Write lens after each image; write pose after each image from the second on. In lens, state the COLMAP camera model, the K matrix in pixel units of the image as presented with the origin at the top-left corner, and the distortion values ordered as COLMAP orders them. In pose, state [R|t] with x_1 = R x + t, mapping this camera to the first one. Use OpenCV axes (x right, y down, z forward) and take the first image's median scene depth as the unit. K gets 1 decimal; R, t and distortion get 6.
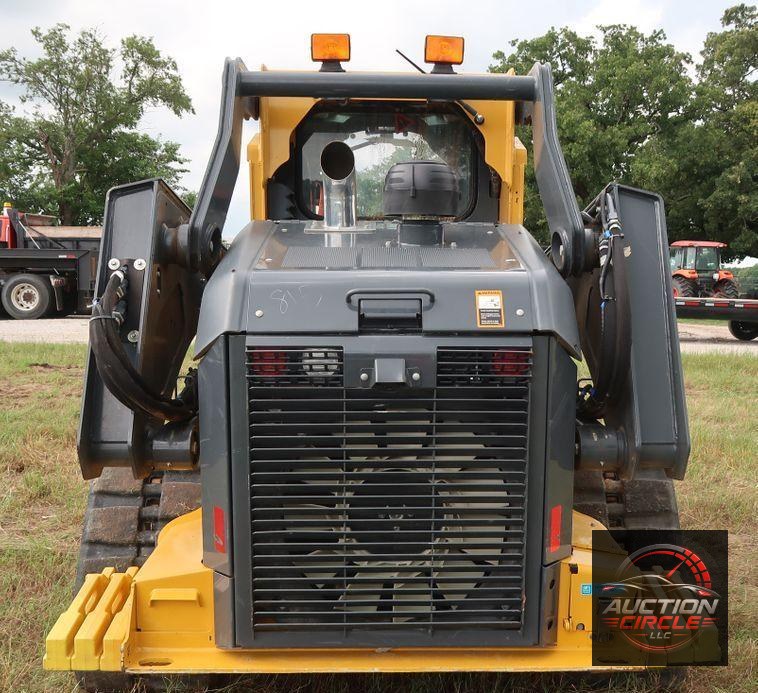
lens RADIAL K [[927.4, 0, 379.0], [0, 927.4, 346.5], [0, 0, 1]] dist [-0.000374, 0.050403]
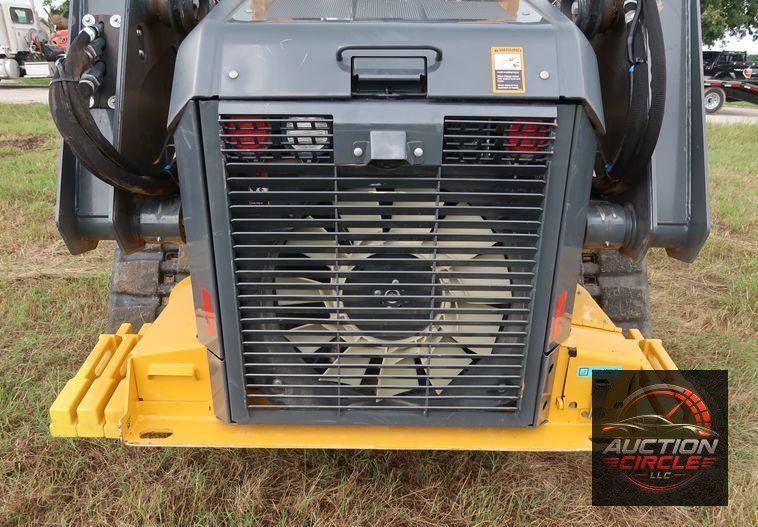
lens RADIAL K [[589.6, 0, 374.7], [0, 589.6, 281.8], [0, 0, 1]] dist [-0.027390, 0.001919]
pose [[0.999978, 0.006499, 0.001367, -0.000476], [-0.006622, 0.959792, 0.280635, -0.004970], [0.000512, -0.280638, 0.959813, 0.435788]]
